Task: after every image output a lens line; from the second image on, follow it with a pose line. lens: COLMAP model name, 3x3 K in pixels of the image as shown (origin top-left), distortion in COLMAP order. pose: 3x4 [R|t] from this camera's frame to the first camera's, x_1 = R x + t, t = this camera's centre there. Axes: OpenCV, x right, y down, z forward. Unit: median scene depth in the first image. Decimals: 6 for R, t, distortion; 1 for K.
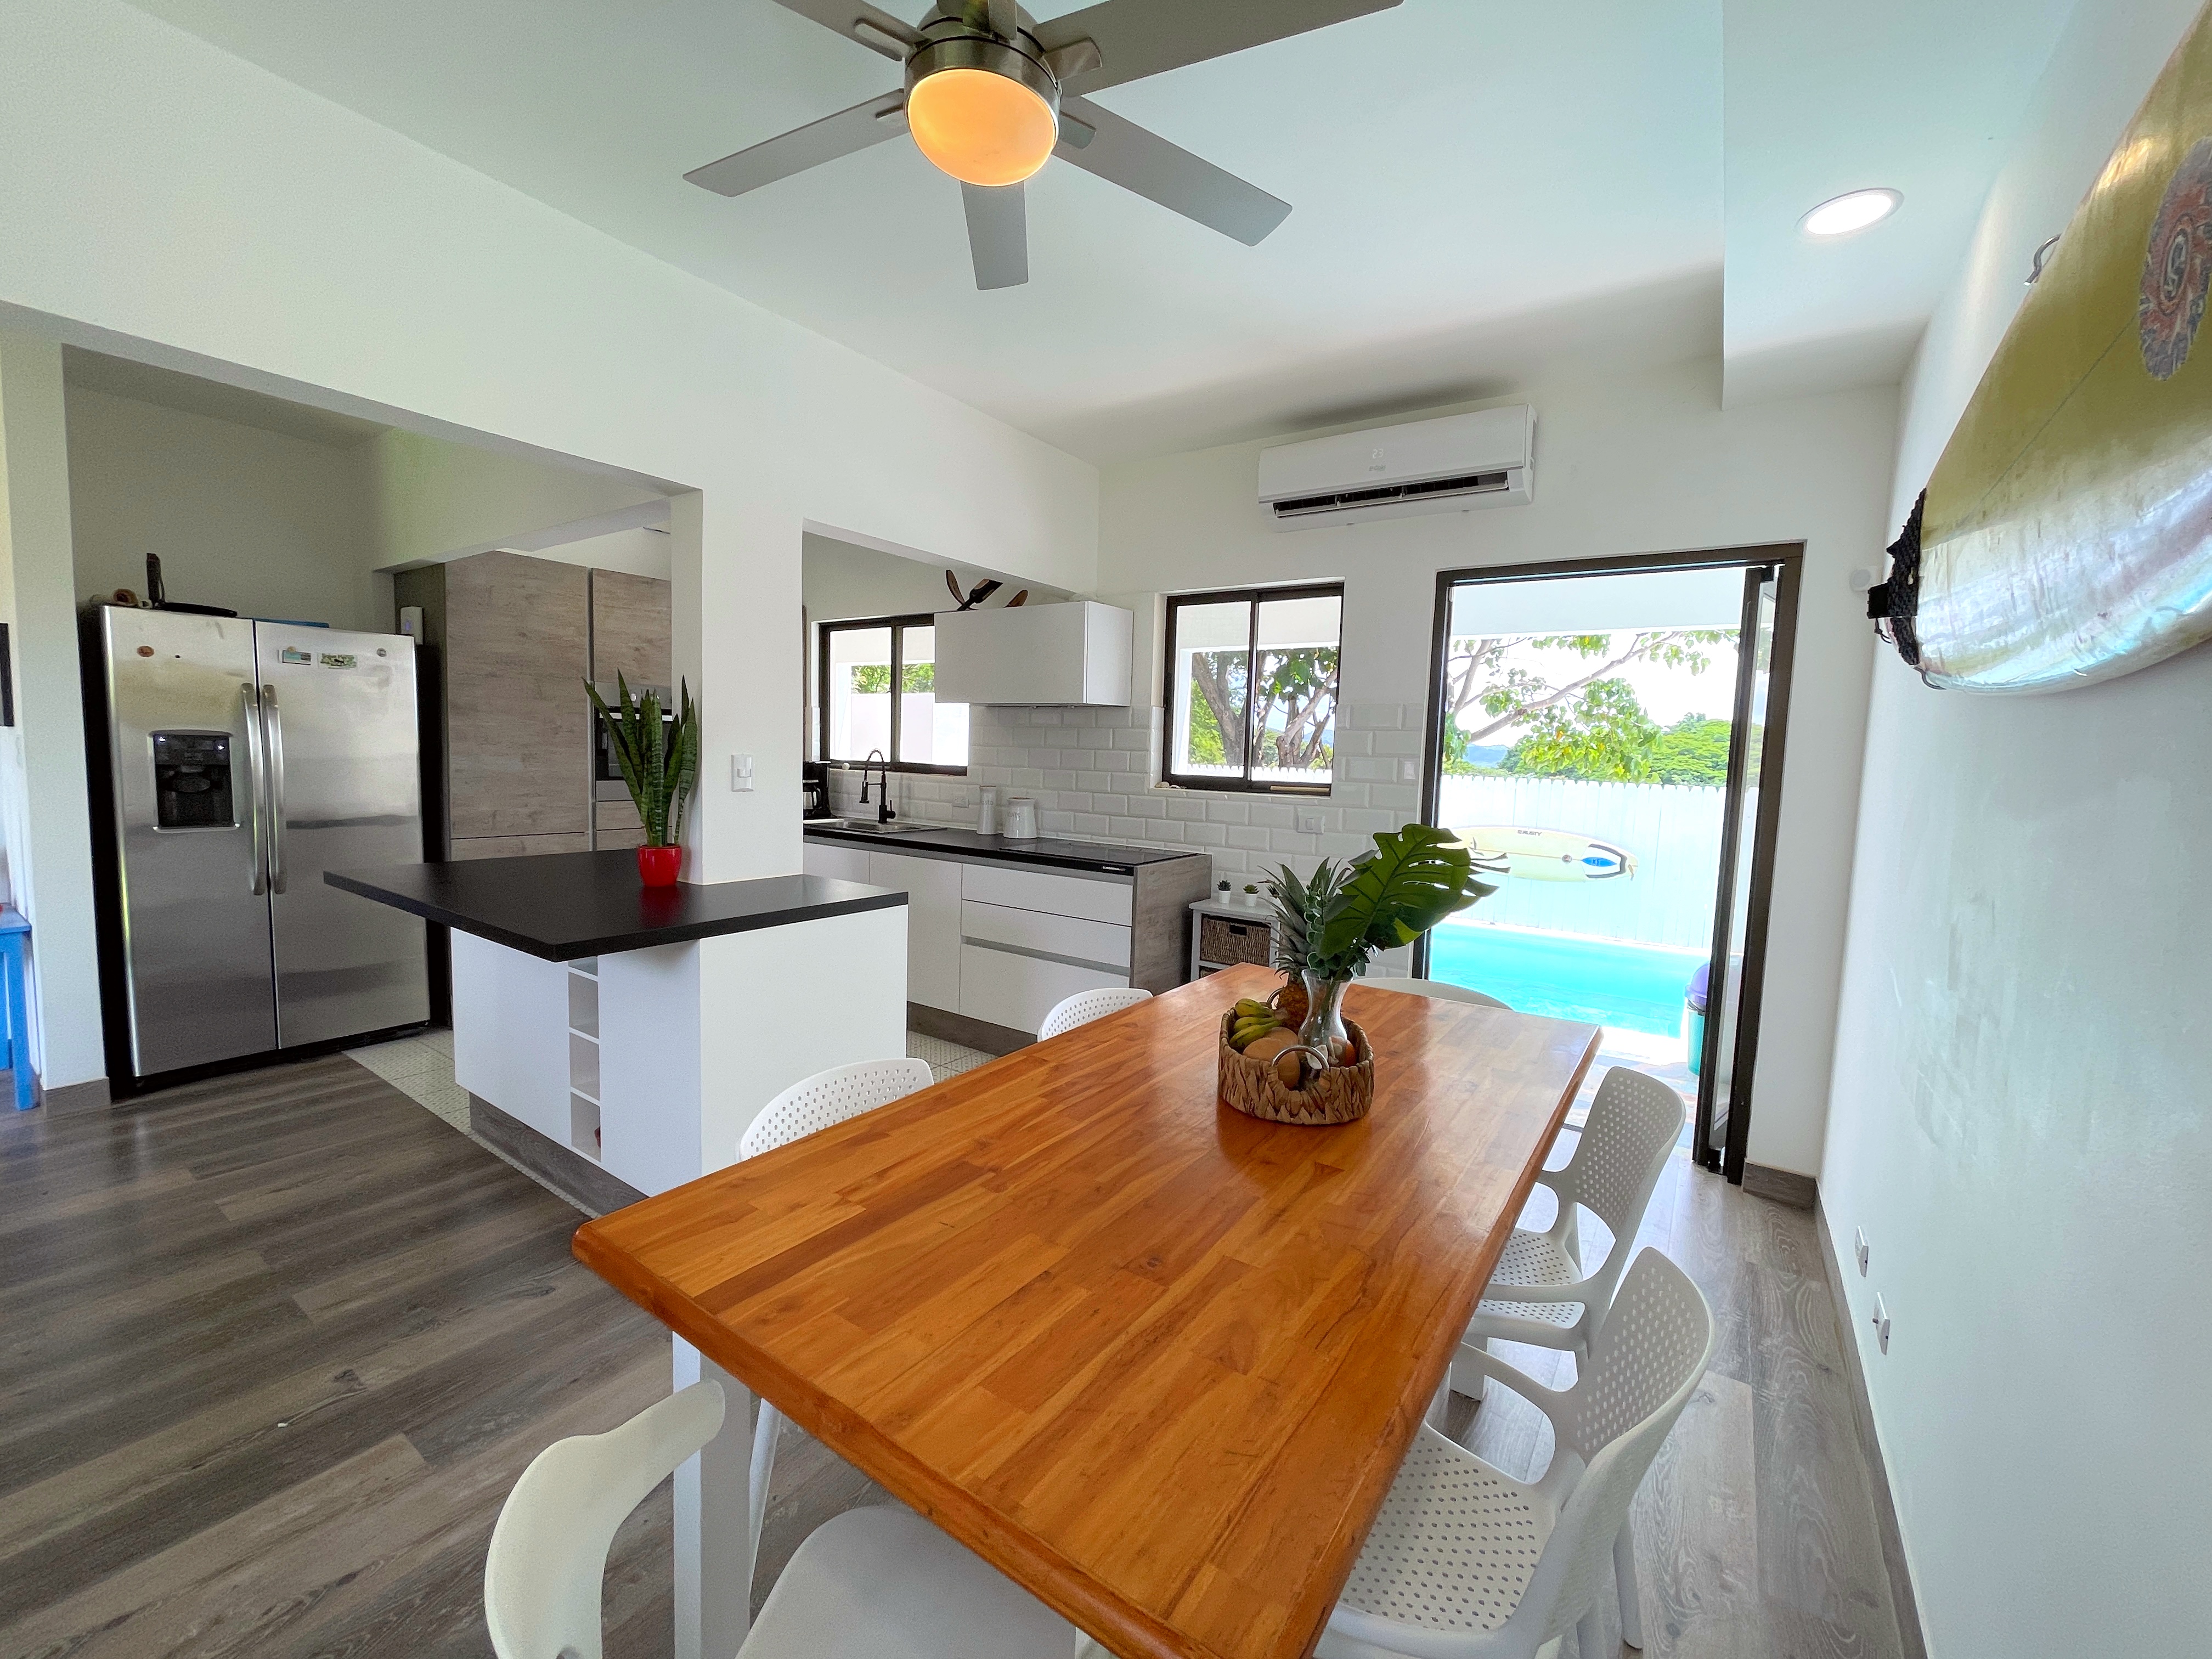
lens RADIAL K [[881.2, 0, 1104.6], [0, 881.2, 850.6], [0, 0, 1]] dist [-0.002926, -0.000139]
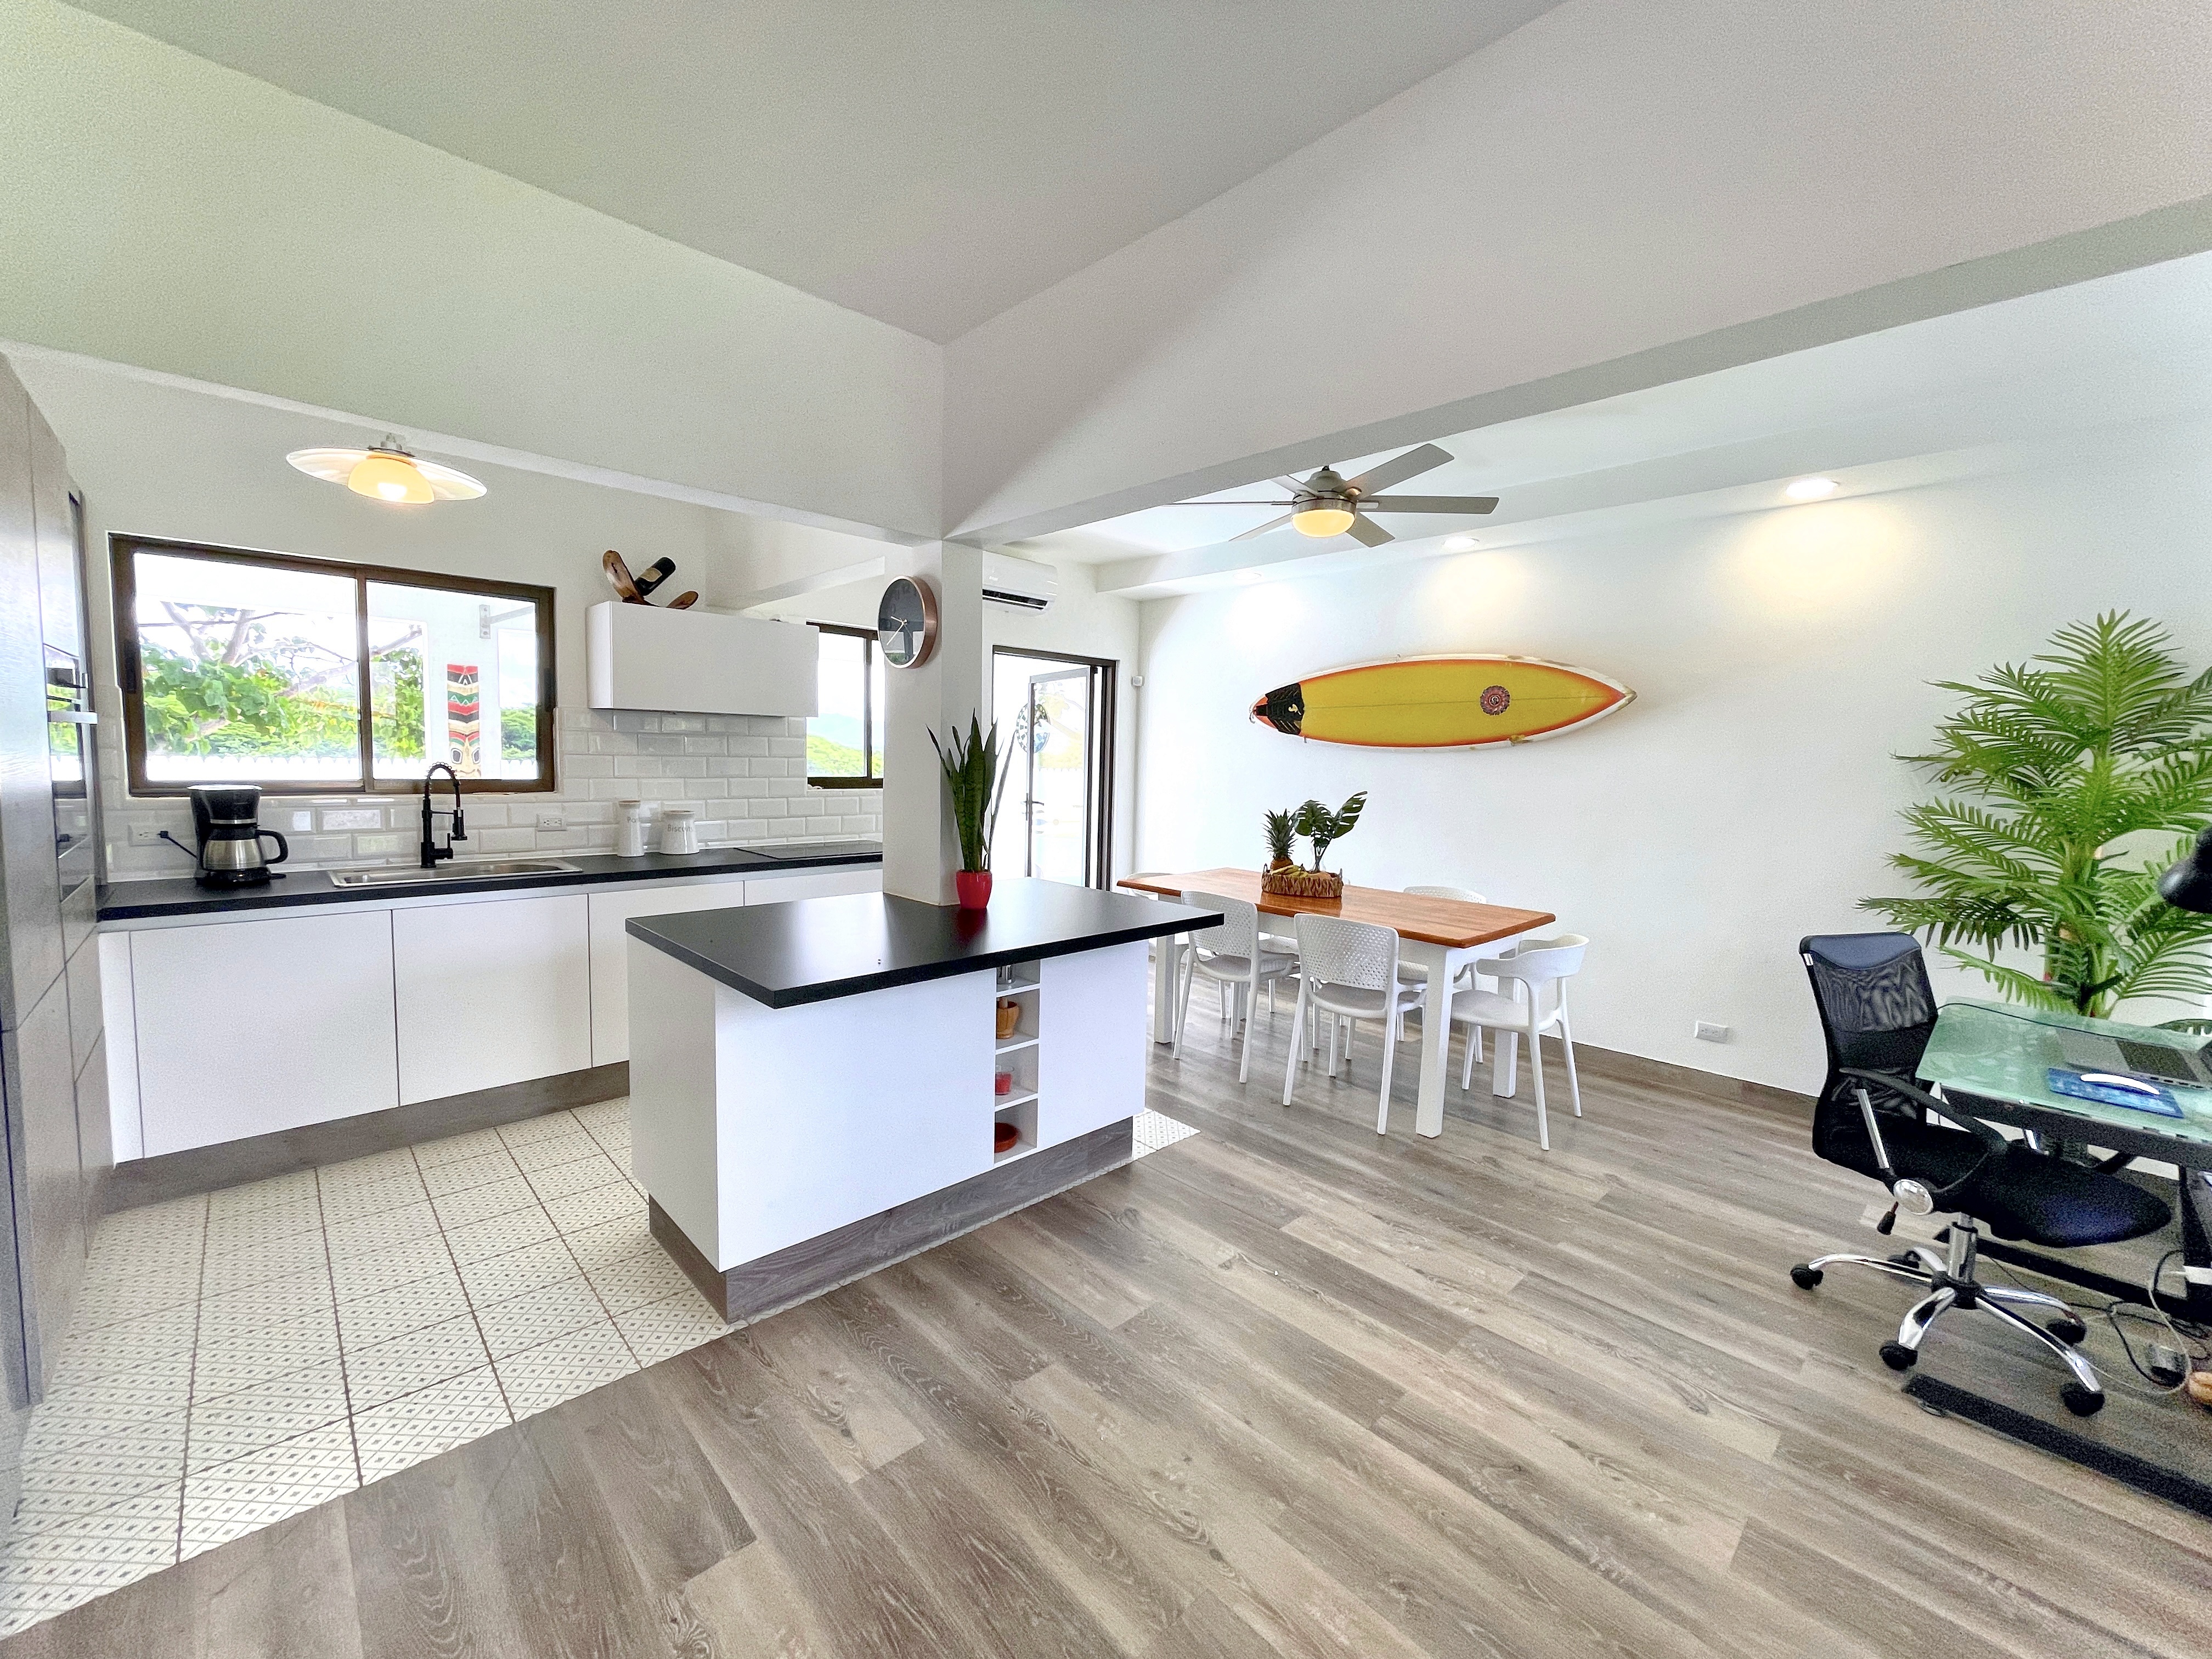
lens RADIAL K [[893.9, 0, 1096.1], [0, 893.9, 829.5], [0, 0, 1]] dist [-0.010364, 0.002792]
pose [[0.204874, -0.108909, 0.972710, -1.020406], [0.095880, 0.991244, 0.090790, -0.091806], [-0.974081, 0.074663, 0.213522, 0.407827]]
